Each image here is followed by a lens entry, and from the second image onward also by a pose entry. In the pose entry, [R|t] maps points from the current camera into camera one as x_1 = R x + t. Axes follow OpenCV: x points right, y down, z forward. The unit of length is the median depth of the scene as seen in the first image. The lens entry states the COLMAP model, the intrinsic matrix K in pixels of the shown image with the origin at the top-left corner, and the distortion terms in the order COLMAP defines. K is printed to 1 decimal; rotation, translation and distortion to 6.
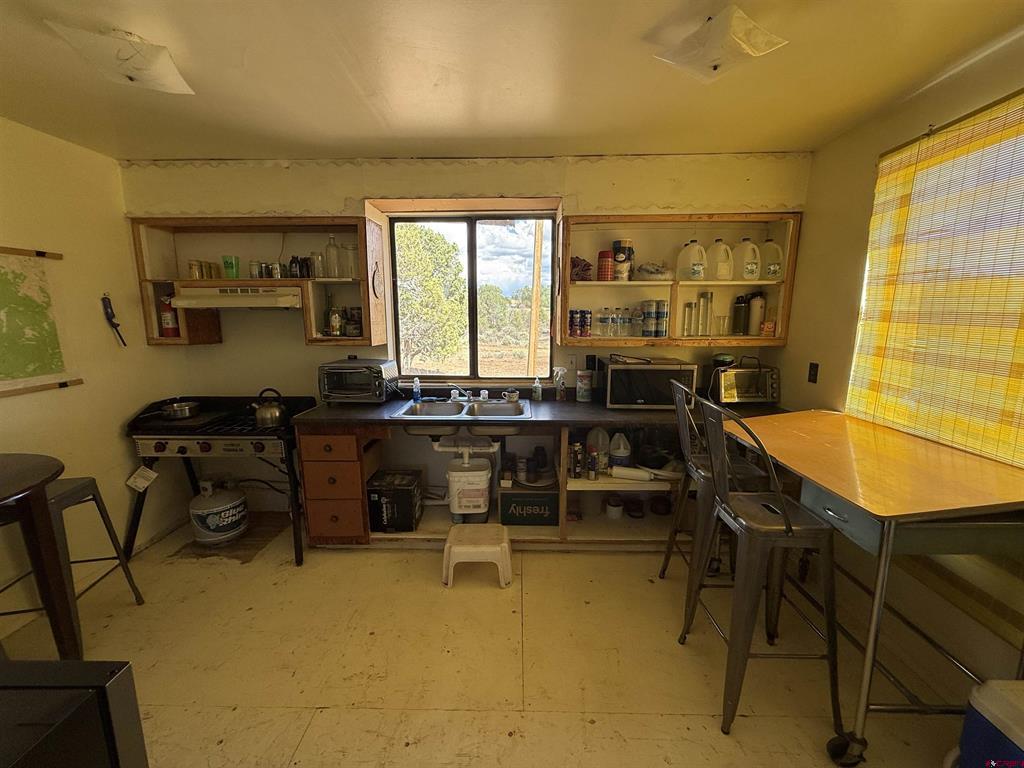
lens RADIAL K [[408.4, 0, 511.6], [0, 408.4, 383.6], [0, 0, 1]] dist [0.000259, 0.000103]
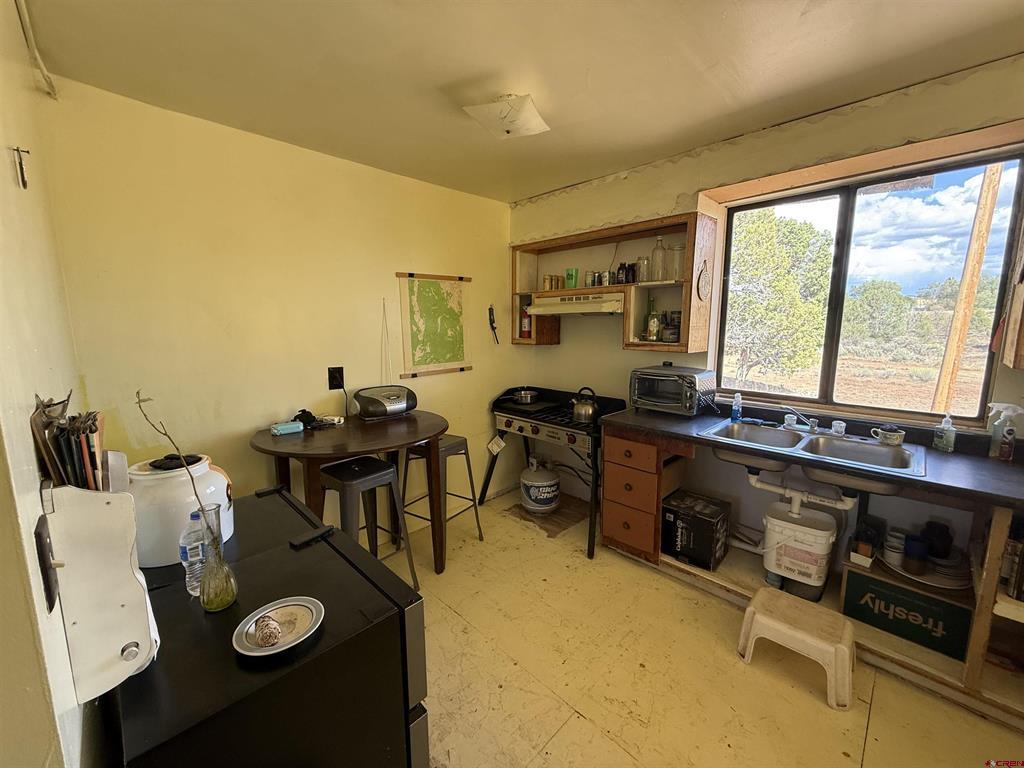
lens RADIAL K [[408.4, 0, 508.7], [0, 408.4, 383.4], [0, 0, 1]] dist [0.000259, 0.000103]
pose [[0.714255, 0.101061, -0.692550, 0.010622], [-0.111444, 0.993317, 0.030015, -0.007655], [0.690956, 0.055742, 0.720745, 0.072144]]
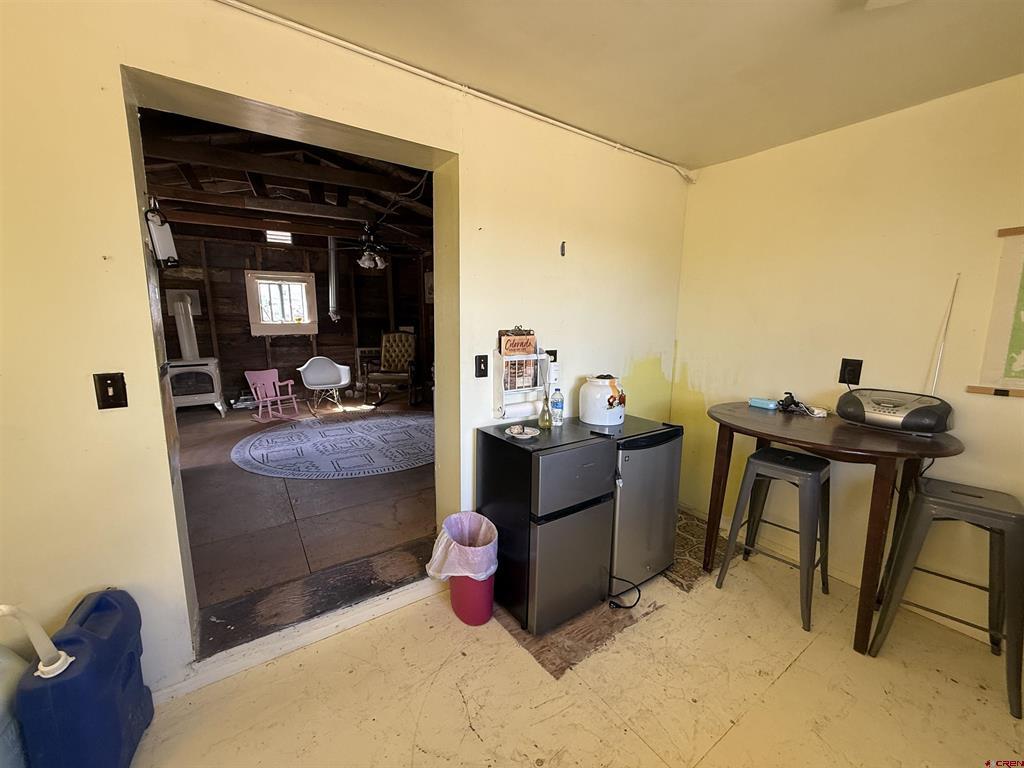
lens RADIAL K [[408.4, 0, 507.4], [0, 408.4, 380.1], [0, 0, 1]] dist [0.000259, 0.000103]
pose [[-0.812029, 0.077024, -0.578512, 0.131805], [-0.108325, 0.954137, 0.279086, -0.090959], [0.573476, 0.289293, -0.766443, 0.745157]]
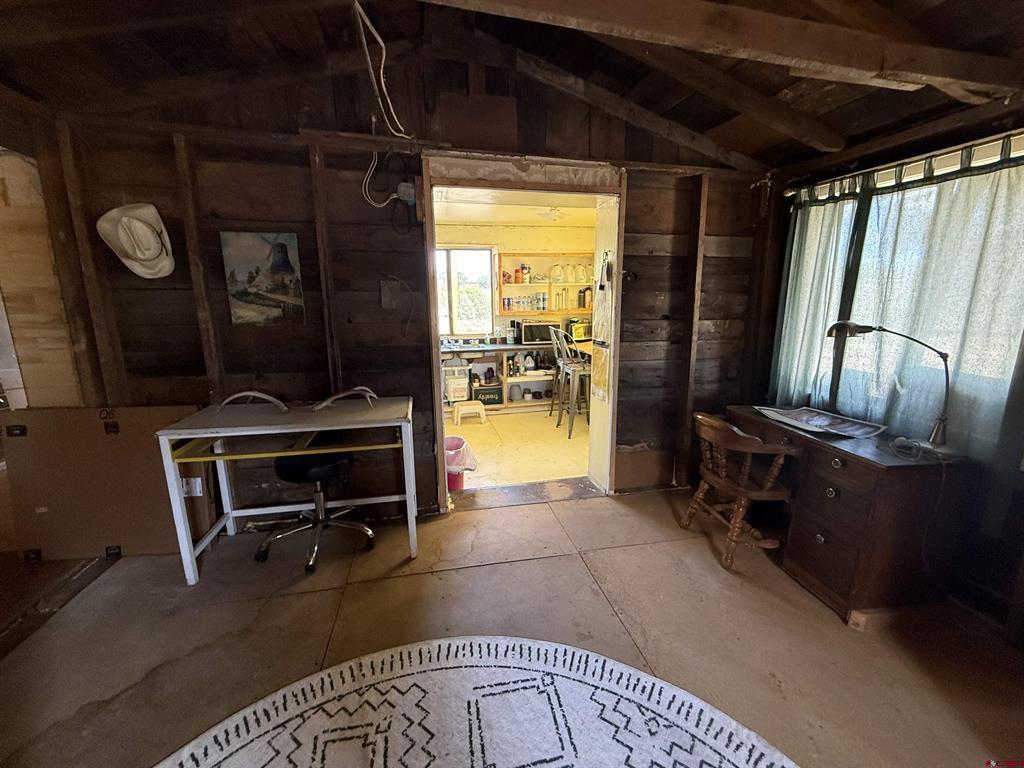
lens RADIAL K [[408.4, 0, 511.5], [0, 408.4, 384.3], [0, 0, 1]] dist [0.000259, 0.000103]
pose [[0.970406, -0.064942, 0.232581, -0.332839], [0.055408, 0.997343, 0.047298, 0.165686], [-0.235035, -0.033012, 0.971426, -1.060299]]
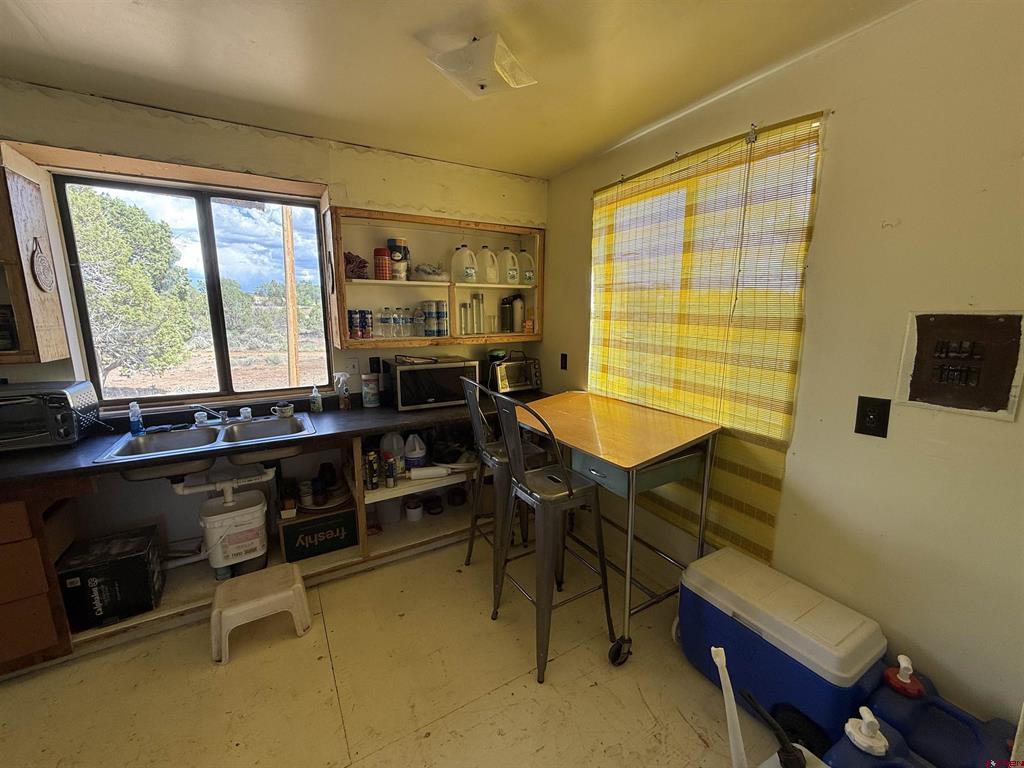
lens RADIAL K [[408.4, 0, 511.5], [0, 408.4, 384.0], [0, 0, 1]] dist [0.000259, 0.000103]
pose [[0.852469, -0.091150, 0.514770, -0.032505], [0.089104, 0.995608, 0.028734, -0.008024], [-0.515129, 0.021374, 0.856846, 0.026406]]
